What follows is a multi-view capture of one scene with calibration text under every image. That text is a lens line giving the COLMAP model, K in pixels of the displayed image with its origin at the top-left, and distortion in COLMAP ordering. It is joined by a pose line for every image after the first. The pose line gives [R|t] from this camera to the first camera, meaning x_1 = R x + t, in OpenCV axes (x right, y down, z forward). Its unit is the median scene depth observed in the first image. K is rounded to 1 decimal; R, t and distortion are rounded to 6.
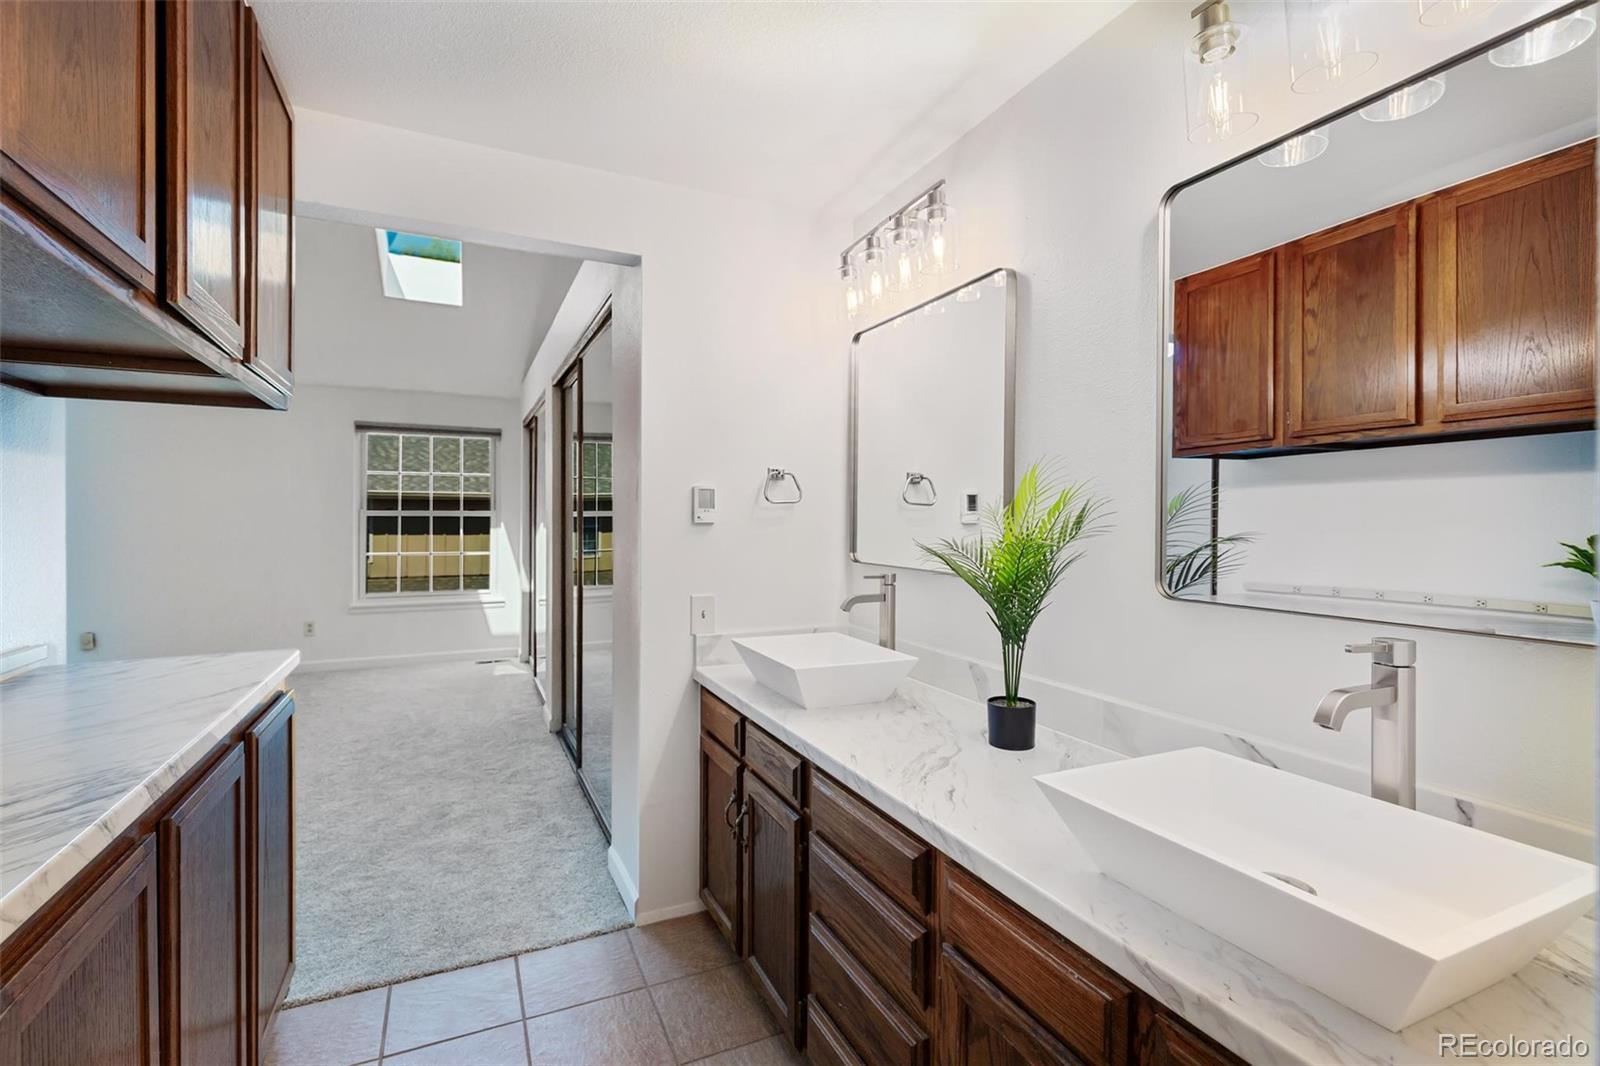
lens RADIAL K [[766.4, 0, 796.0], [0, 766.4, 525.1], [0, 0, 1]] dist [0.000399, 0.001552]
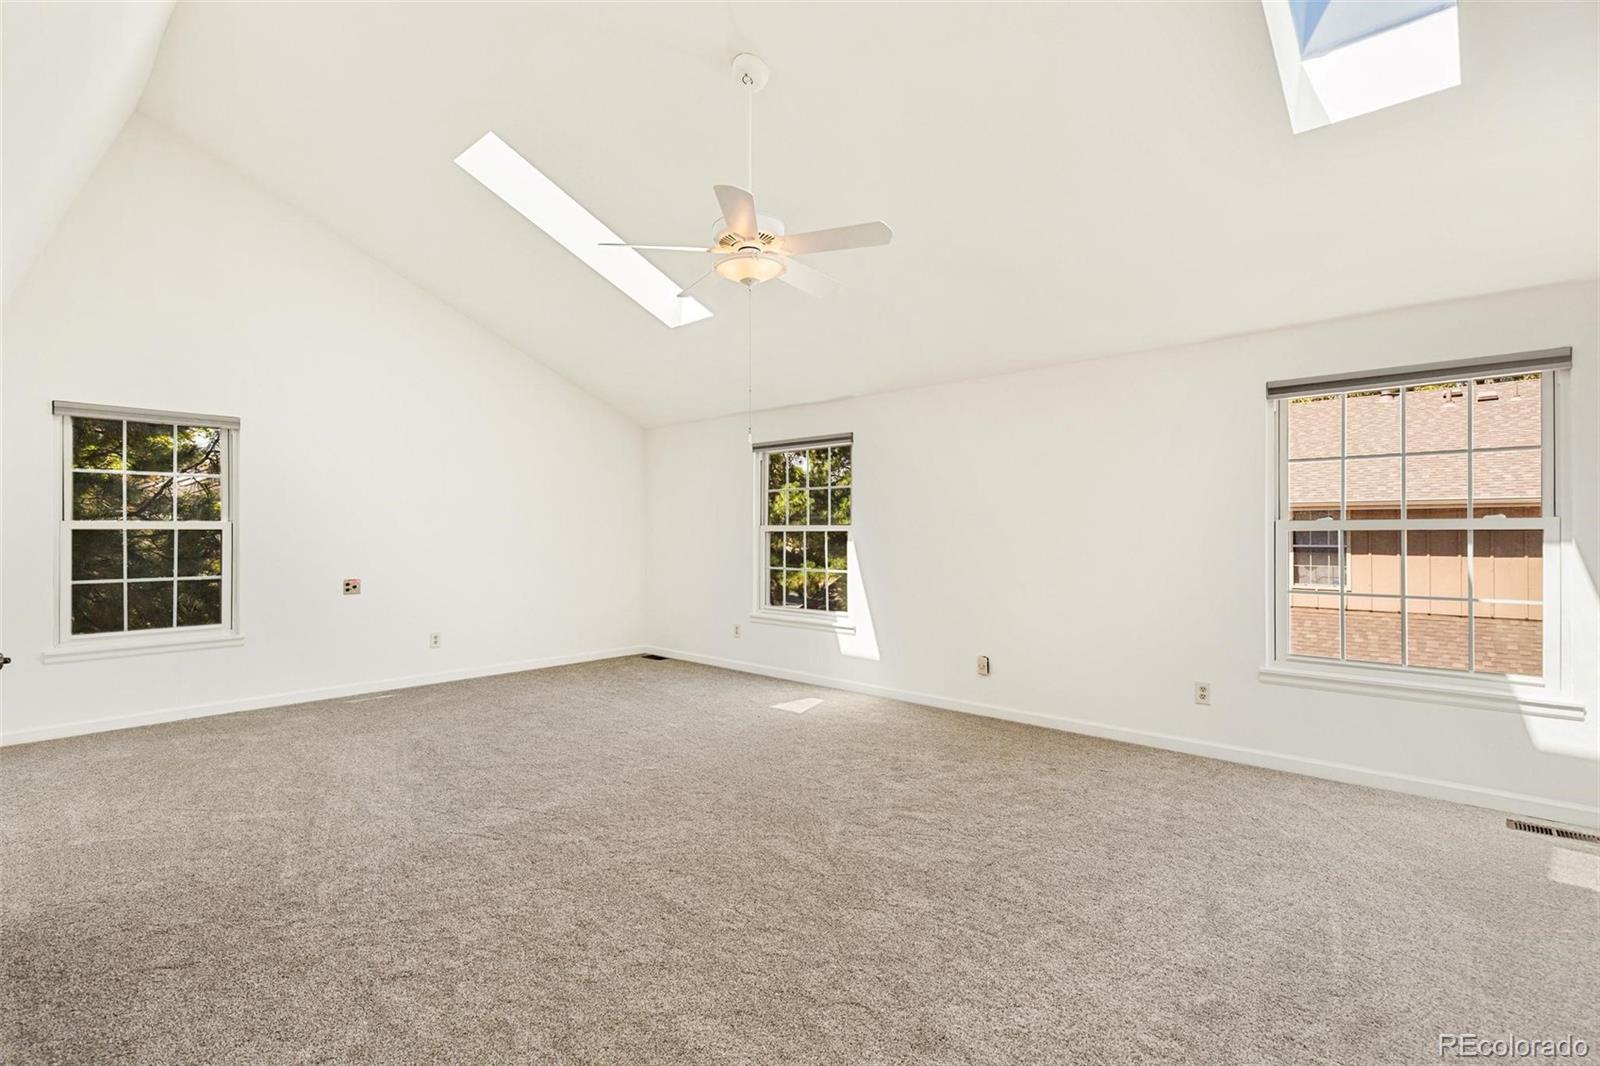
lens RADIAL K [[756.0, 0, 800.0], [0, 756.0, 533.0], [0, 0, 1]] dist [0.000513, -0.000272]
pose [[0.403077, -0.005831, -0.915147, -0.162483], [-0.002270, 0.999970, -0.007371, -0.005313], [0.915163, 0.005048, 0.403052, 0.406668]]
